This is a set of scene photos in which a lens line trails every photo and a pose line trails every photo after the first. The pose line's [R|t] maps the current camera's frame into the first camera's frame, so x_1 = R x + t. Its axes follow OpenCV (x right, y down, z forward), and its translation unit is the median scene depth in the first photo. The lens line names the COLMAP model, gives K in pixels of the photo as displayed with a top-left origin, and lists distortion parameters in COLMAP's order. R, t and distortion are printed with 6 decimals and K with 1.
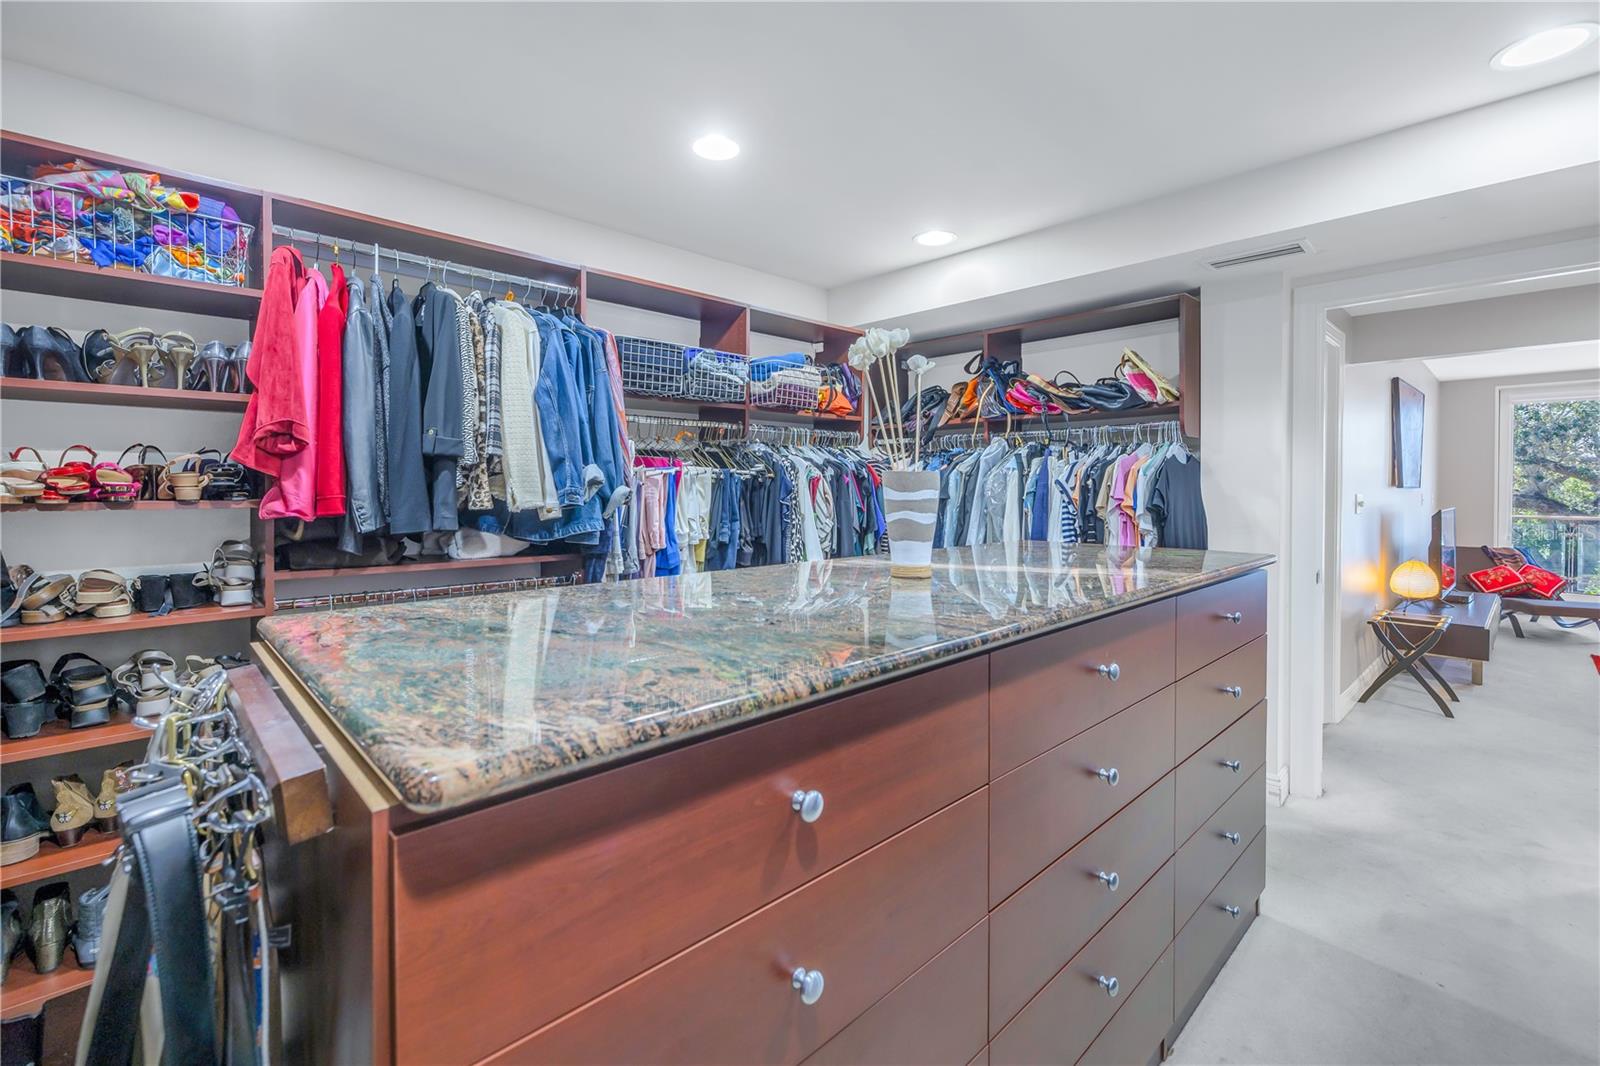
lens RADIAL K [[697.3, 0, 782.8], [0, 697.3, 488.8], [0, 0, 1]] dist [-0.001151, 0.000398]
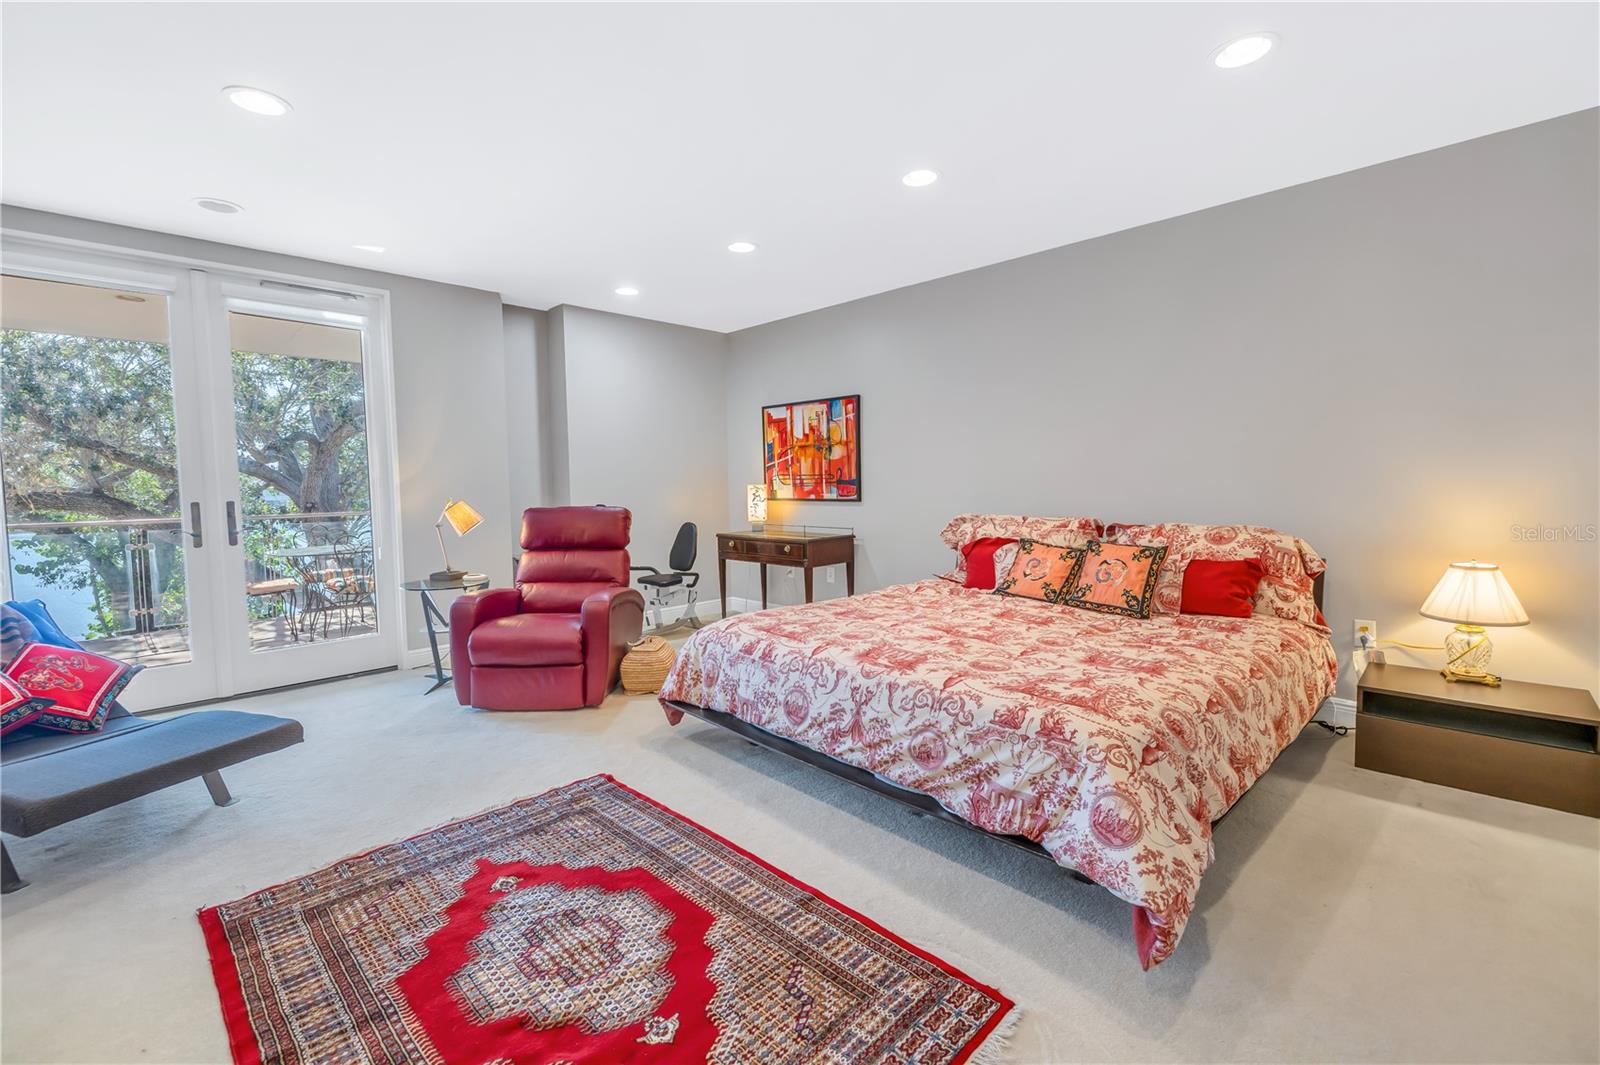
lens RADIAL K [[697.3, 0, 800.4], [0, 697.3, 531.2], [0, 0, 1]] dist [-0.001151, 0.000398]
pose [[-0.028489, -0.076865, 0.996634, 0.408847], [0.022962, 0.996726, 0.077528, 0.012096], [-0.999330, 0.025093, -0.026631, 0.349134]]
